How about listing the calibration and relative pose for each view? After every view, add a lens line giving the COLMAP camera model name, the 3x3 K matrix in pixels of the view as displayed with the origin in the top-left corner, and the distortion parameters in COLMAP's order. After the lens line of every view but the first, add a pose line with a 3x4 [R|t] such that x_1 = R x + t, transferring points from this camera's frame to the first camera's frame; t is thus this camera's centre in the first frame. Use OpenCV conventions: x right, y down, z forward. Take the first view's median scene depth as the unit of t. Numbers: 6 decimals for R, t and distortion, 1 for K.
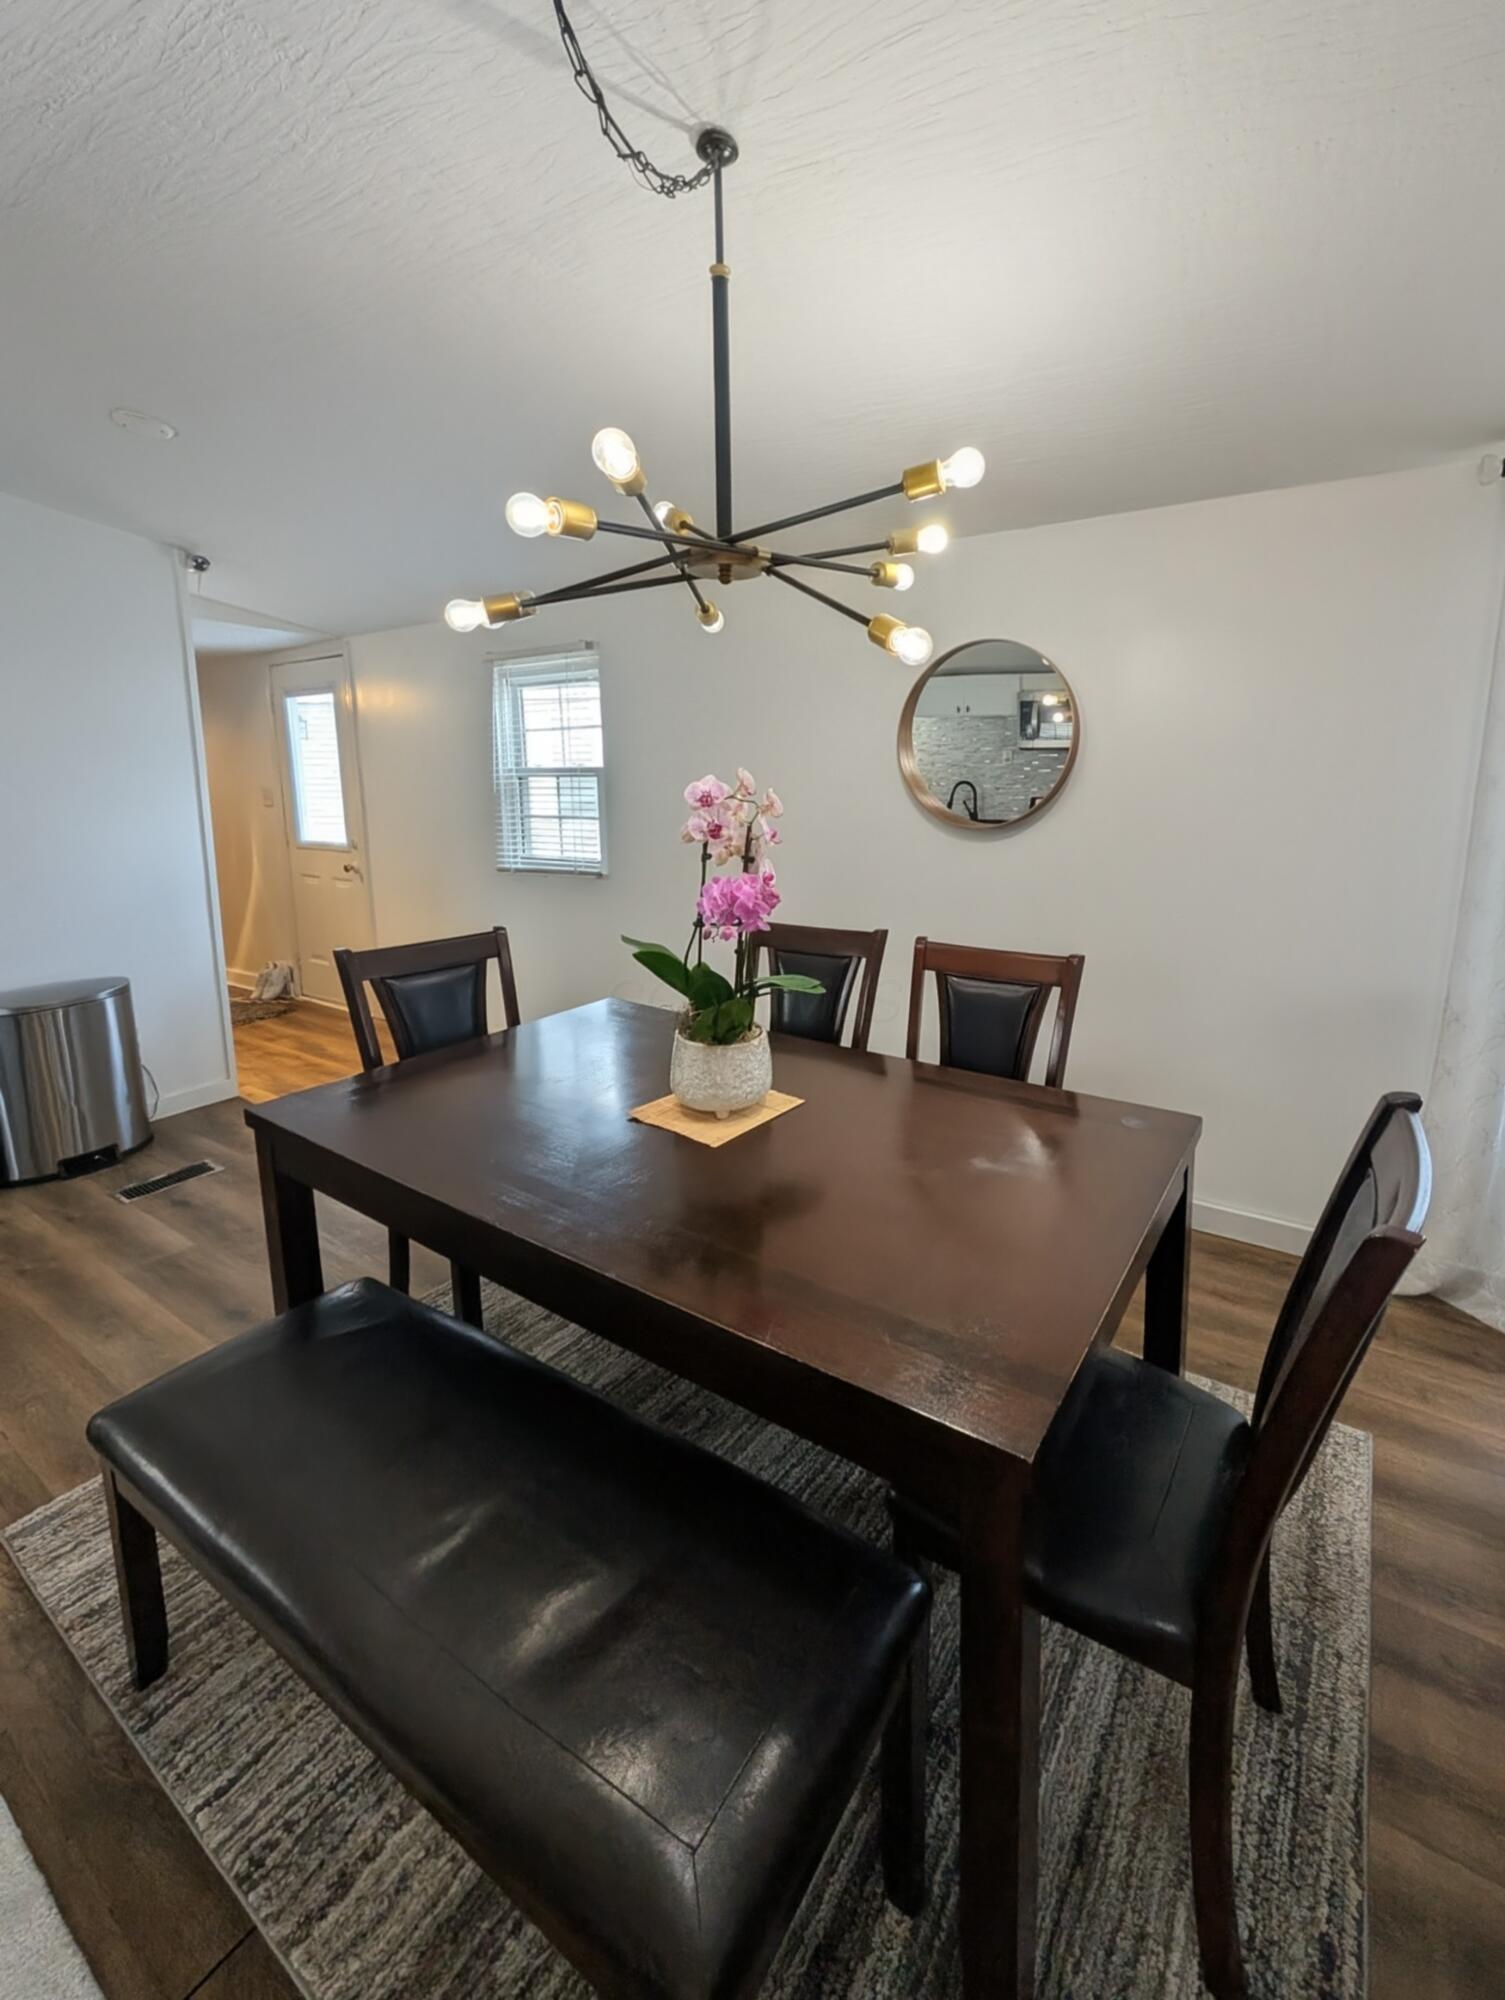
lens RADIAL K [[777.7, 0, 756.4], [0, 777.7, 922.9], [0, 0, 1]] dist [0.000307, 0.000148]
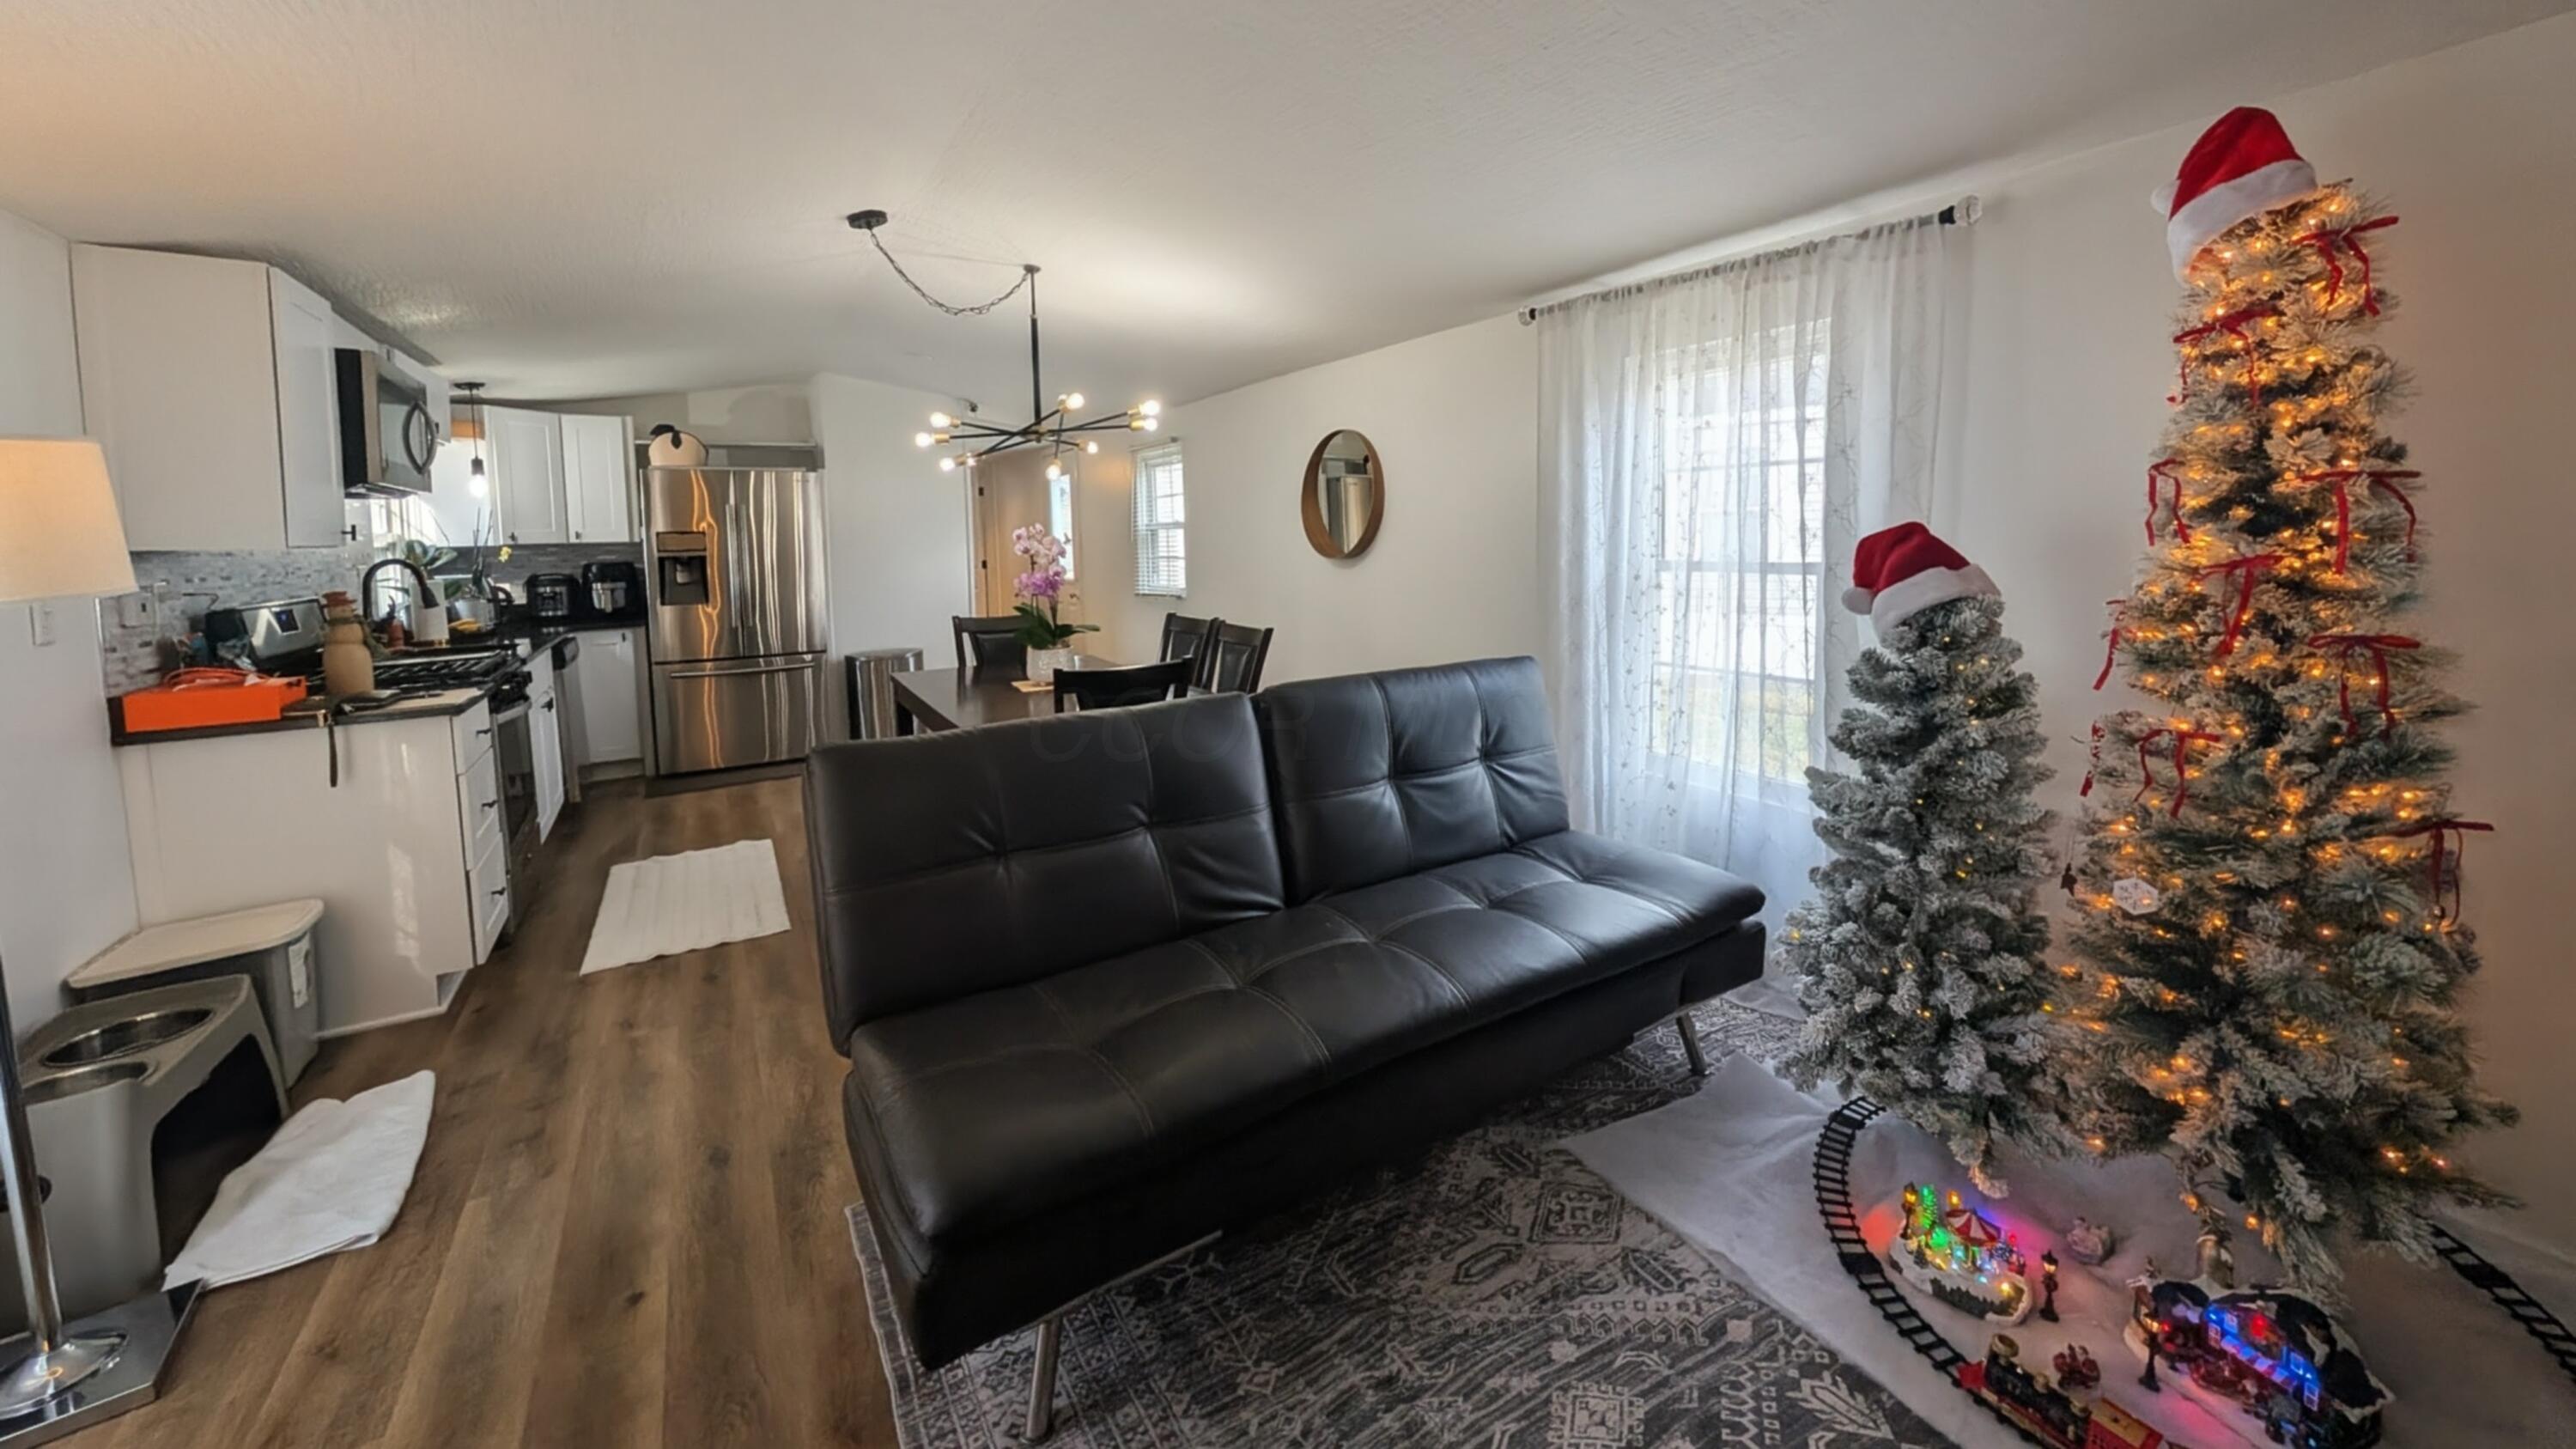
lens RADIAL K [[953.5, 0, 1290.5], [0, 953.5, 654.5], [0, 0, 1]] dist [-0.001080, -0.000006]
pose [[0.891584, 0.043145, -0.450796, 1.598552], [-0.068584, 0.996833, -0.040241, 0.203639], [0.447633, 0.066795, 0.891719, -0.940548]]
